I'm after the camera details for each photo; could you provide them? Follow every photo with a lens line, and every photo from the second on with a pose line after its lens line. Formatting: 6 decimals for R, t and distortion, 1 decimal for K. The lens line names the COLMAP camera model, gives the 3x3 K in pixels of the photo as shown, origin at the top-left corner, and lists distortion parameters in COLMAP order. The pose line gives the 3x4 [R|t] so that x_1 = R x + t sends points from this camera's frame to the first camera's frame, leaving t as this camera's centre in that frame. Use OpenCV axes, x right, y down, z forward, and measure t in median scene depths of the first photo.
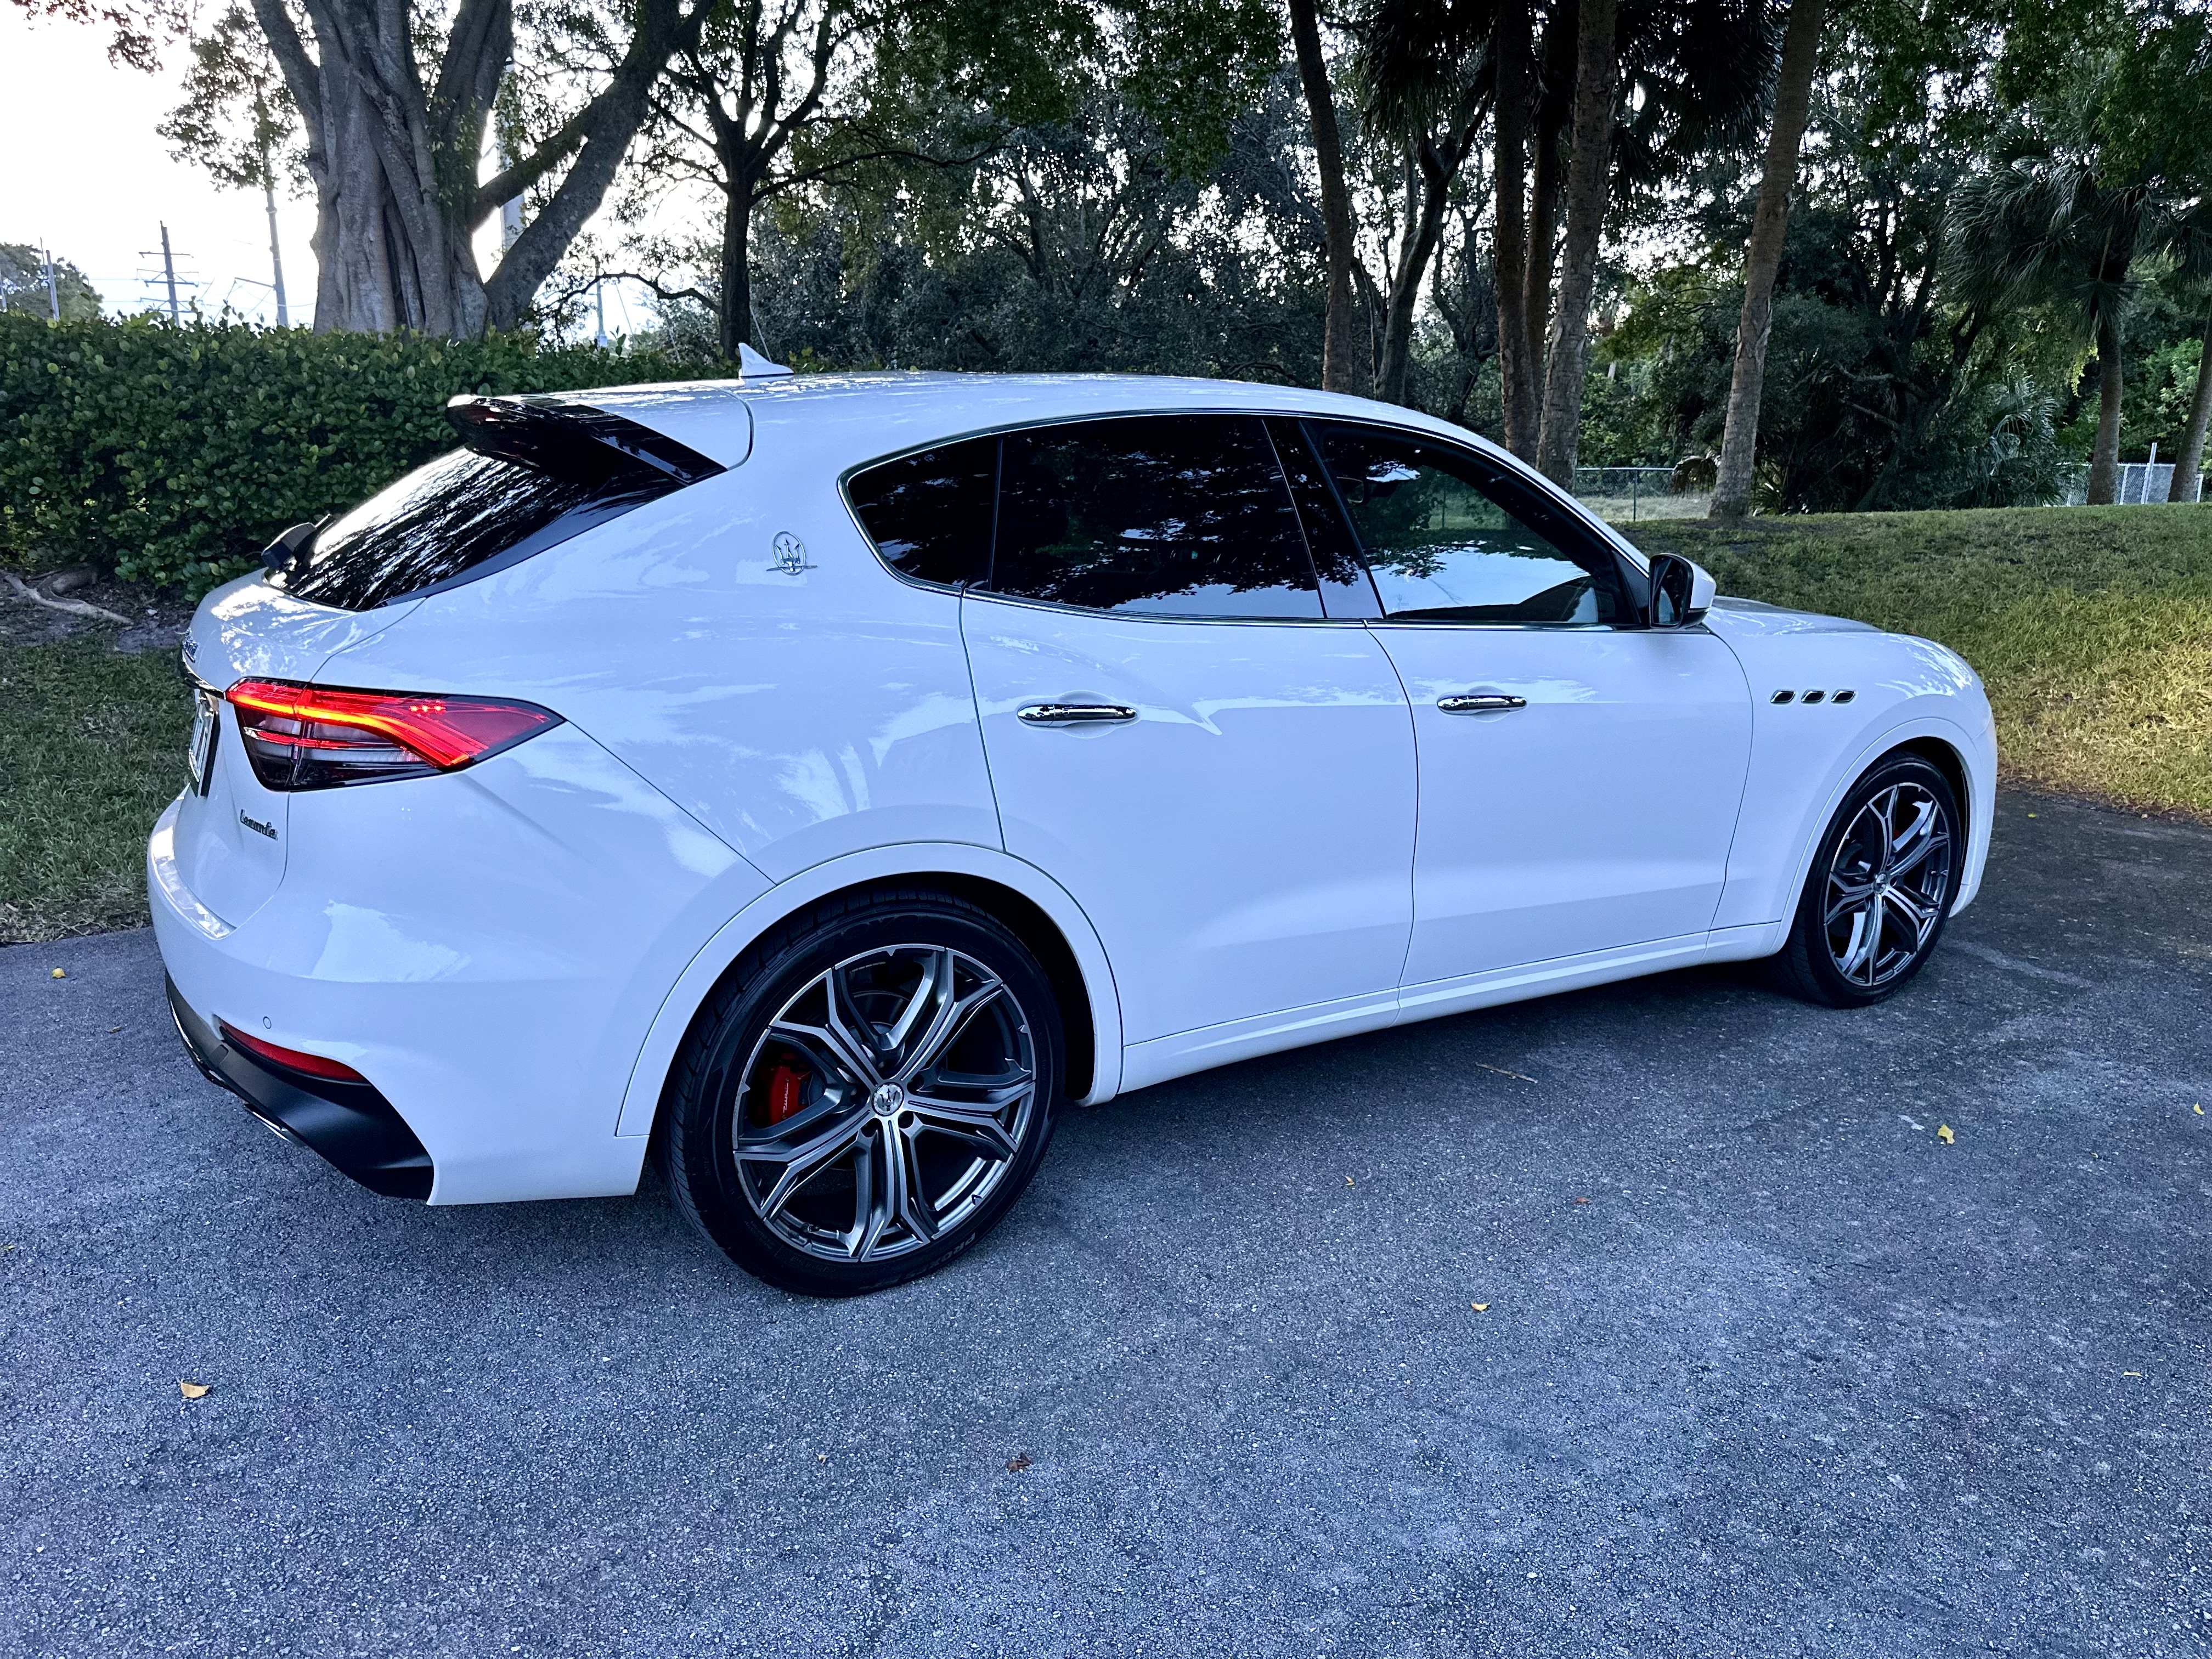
lens RADIAL K [[1595.0, 0, 1096.9], [0, 1595.0, 823.8], [0, 0, 1]] dist [-0.006189, 0.005095]
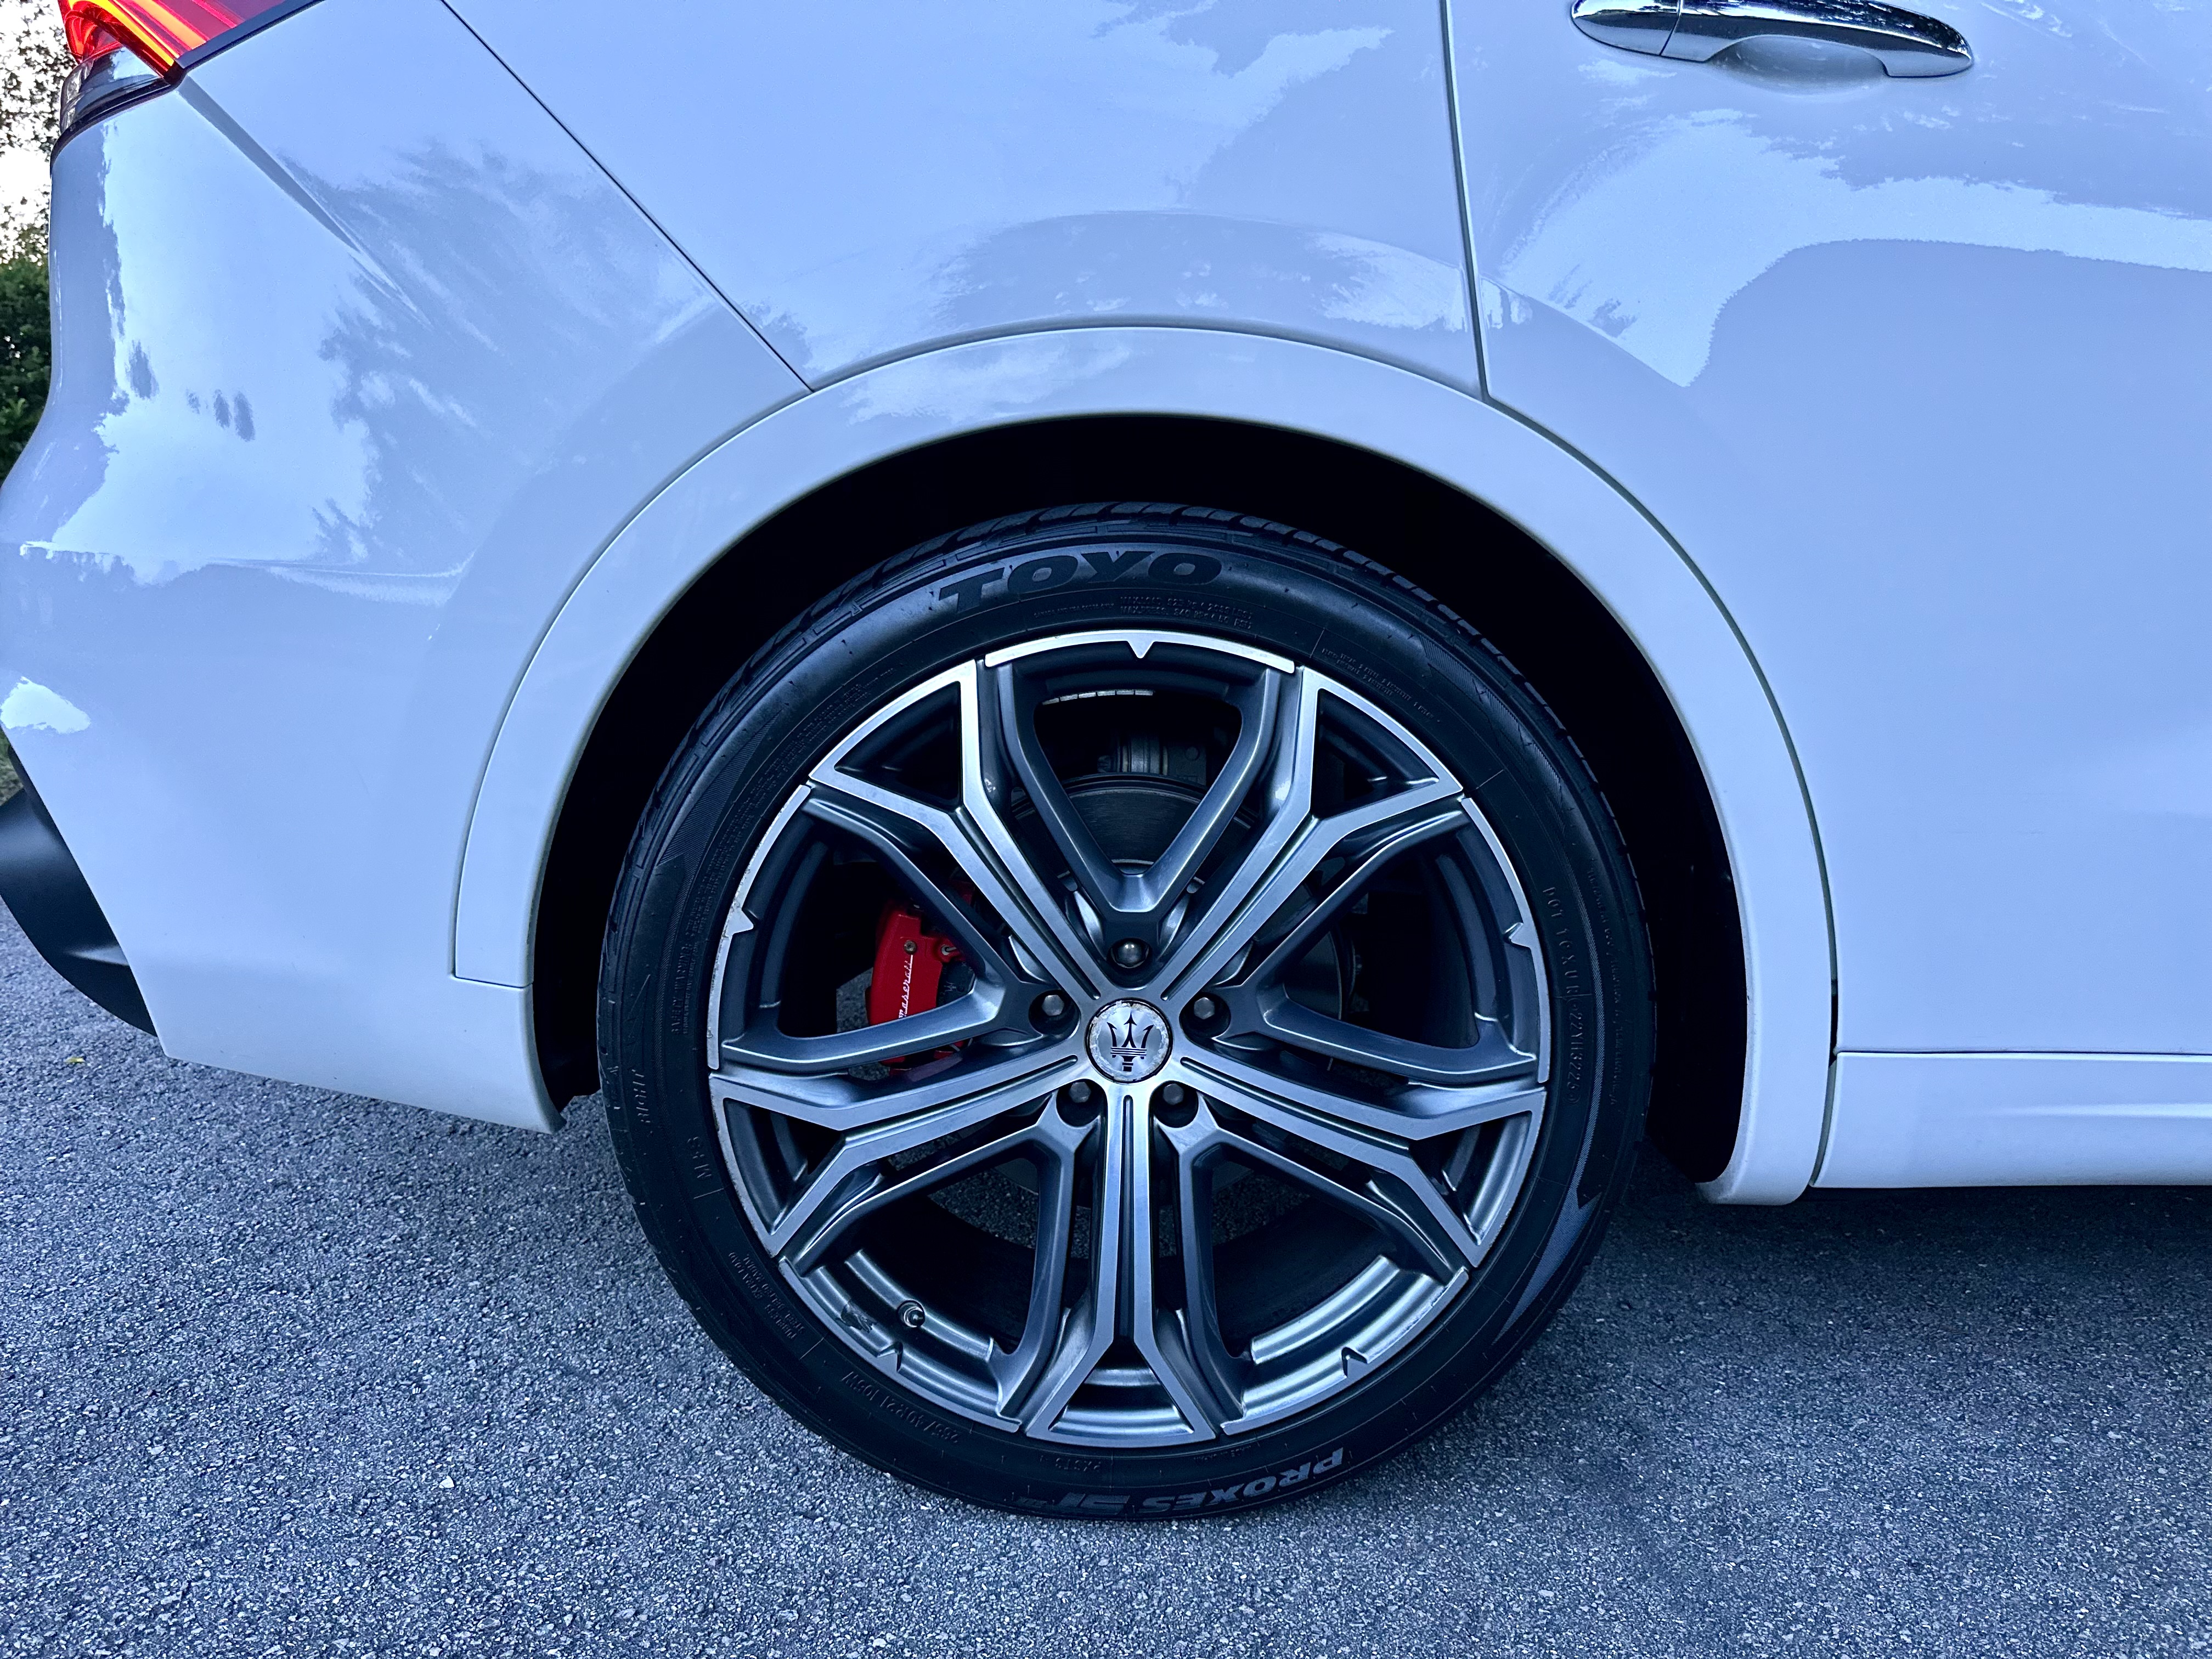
lens RADIAL K [[1565.2, 0, 1104.6], [0, 1565.2, 823.0], [0, 0, 1]] dist [0.050786, -0.076768]
pose [[0.843767, 0.089559, -0.529184, 0.066975], [-0.129745, 0.990772, -0.039196, 0.134534], [0.520791, 0.101731, 0.847601, 0.657398]]
